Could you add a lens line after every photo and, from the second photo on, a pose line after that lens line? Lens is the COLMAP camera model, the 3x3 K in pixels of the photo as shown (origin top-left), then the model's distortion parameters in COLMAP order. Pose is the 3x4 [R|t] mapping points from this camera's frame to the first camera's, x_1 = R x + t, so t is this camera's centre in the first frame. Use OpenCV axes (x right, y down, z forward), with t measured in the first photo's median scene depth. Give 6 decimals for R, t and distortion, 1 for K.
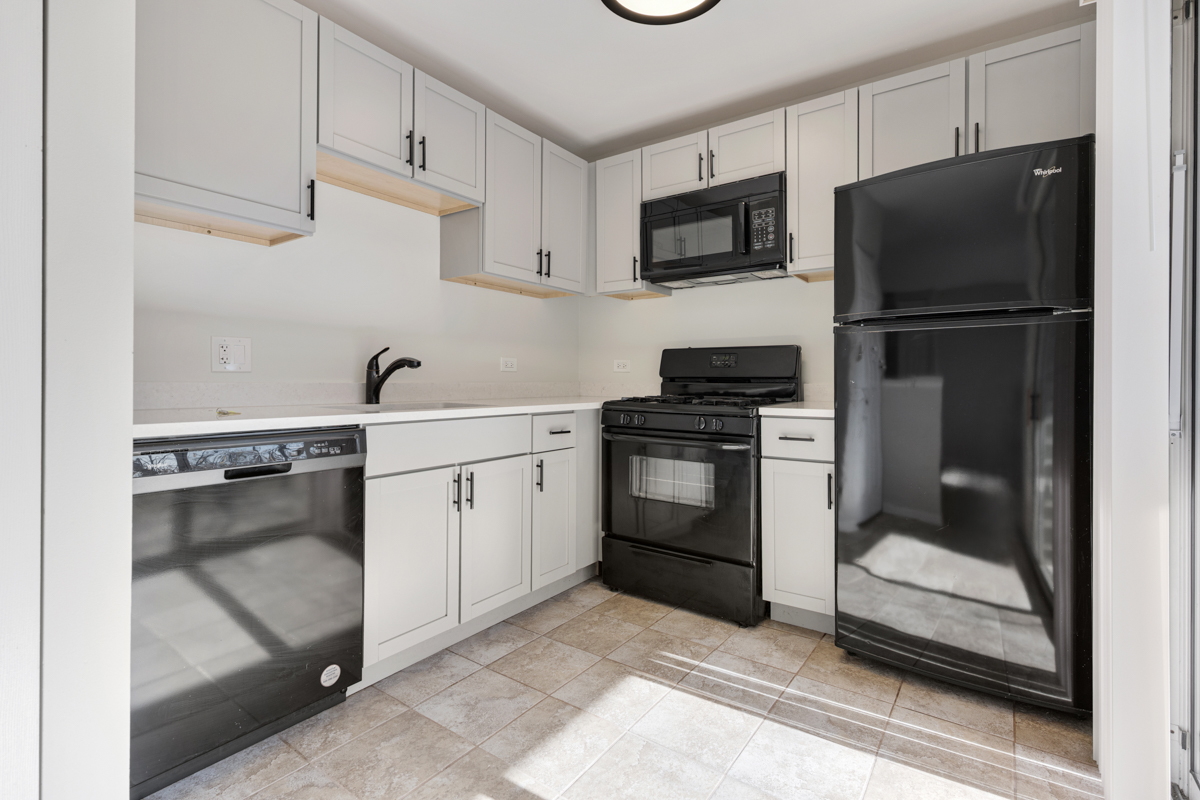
lens RADIAL K [[547.2, 0, 610.3], [0, 547.2, 369.0], [0, 0, 1]] dist [0.002629, -0.002886]
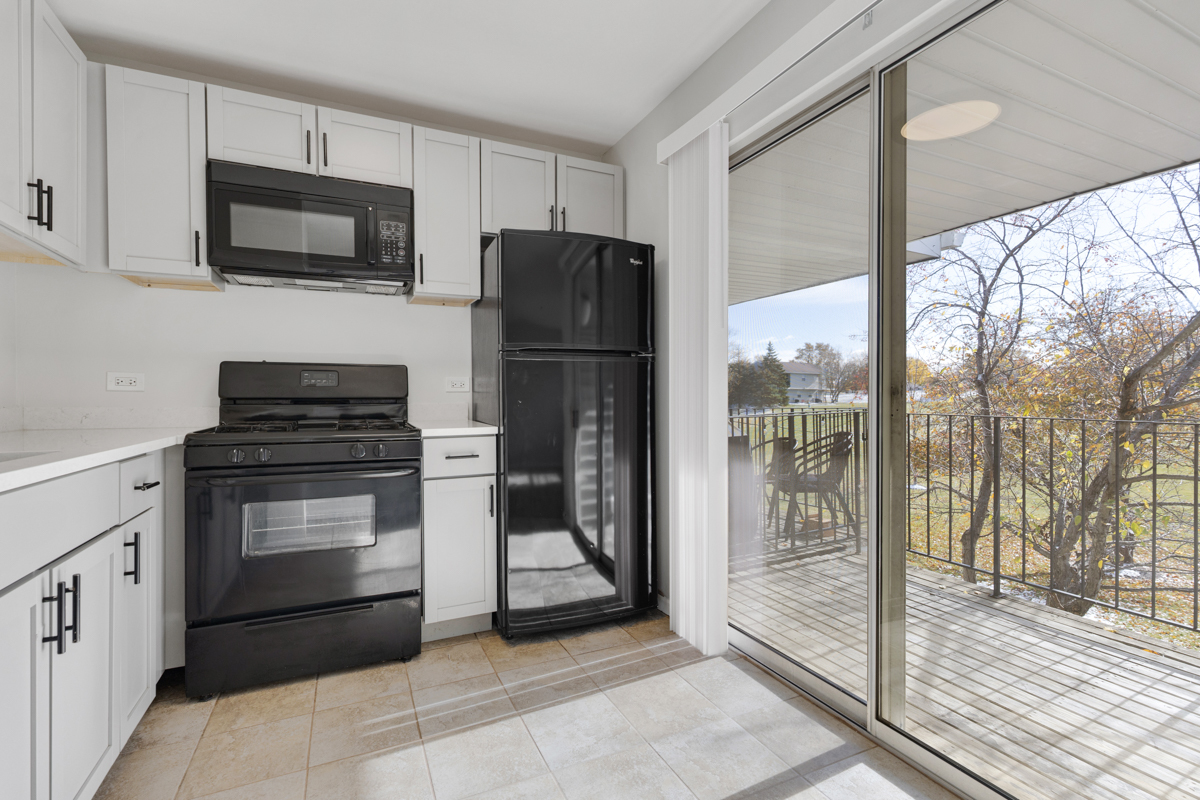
lens RADIAL K [[547.2, 0, 595.5], [0, 547.2, 392.3], [0, 0, 1]] dist [0.002629, -0.002886]
pose [[0.496994, 0.003803, 0.867745, -0.389004], [-0.011587, 0.999930, 0.002254, -0.001408], [-0.867676, -0.011175, 0.497004, 0.228297]]
